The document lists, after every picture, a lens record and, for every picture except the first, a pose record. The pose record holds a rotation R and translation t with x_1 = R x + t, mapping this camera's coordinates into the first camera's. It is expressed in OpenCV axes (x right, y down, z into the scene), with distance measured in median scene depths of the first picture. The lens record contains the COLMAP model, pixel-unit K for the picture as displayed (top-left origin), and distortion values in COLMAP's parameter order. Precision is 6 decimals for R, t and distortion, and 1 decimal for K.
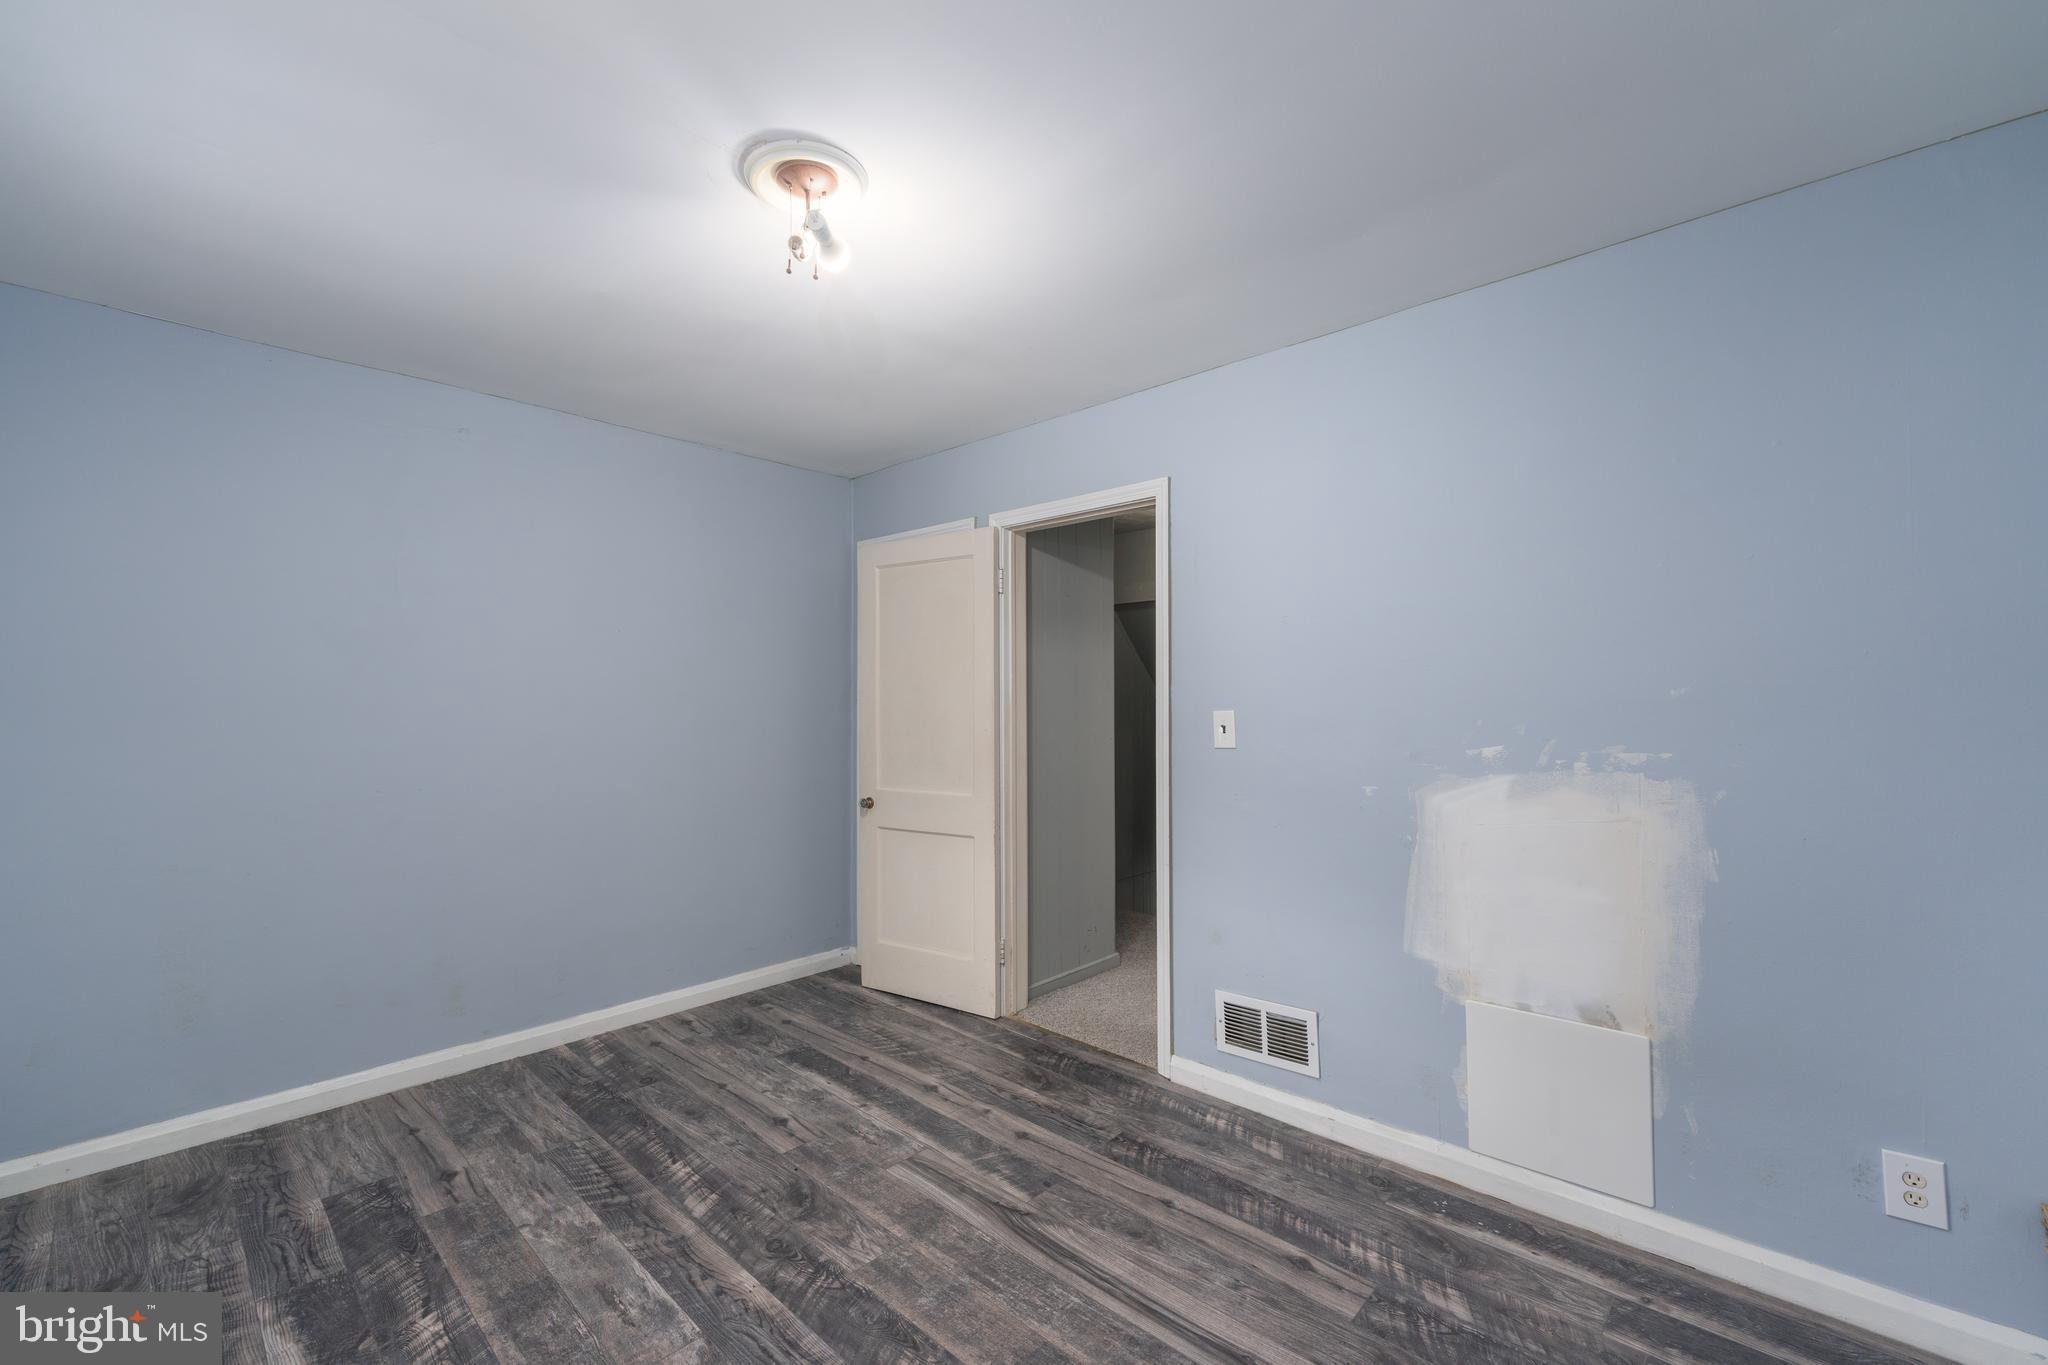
lens RADIAL K [[817.9, 0, 987.7], [0, 817.9, 693.7], [0, 0, 1]] dist [0.000805, -0.000527]
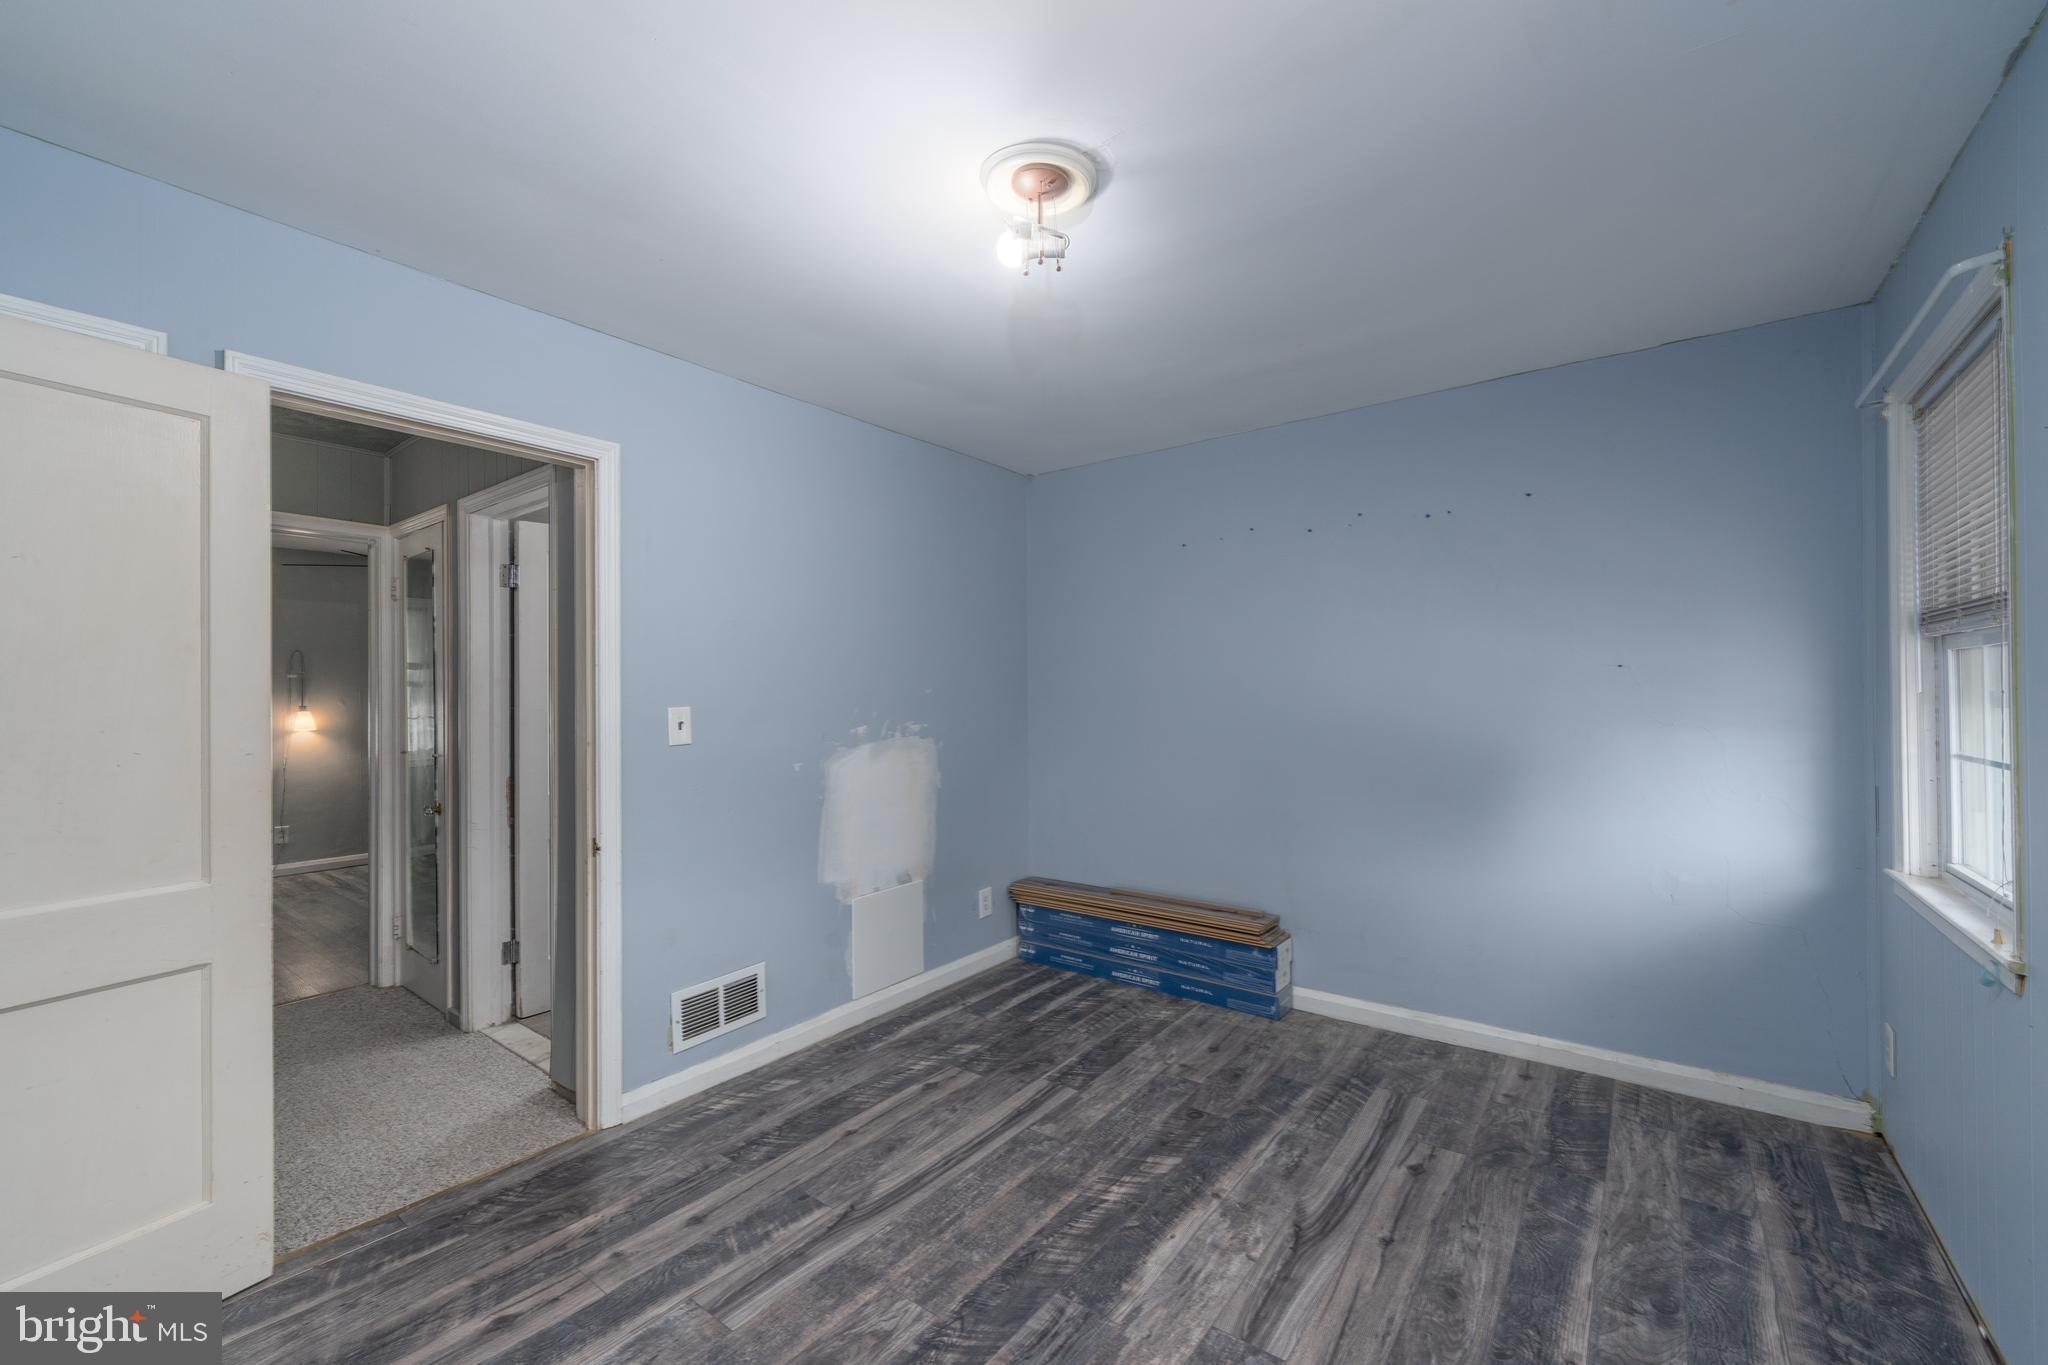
lens RADIAL K [[850.7, 0, 1025.0], [0, 850.7, 688.8], [0, 0, 1]] dist [0.001347, -0.000485]
pose [[-0.121147, 0.010929, 0.992574, -0.973483], [0.000652, 0.999940, -0.010931, 0.012097], [-0.992634, -0.000677, -0.121147, 0.875051]]
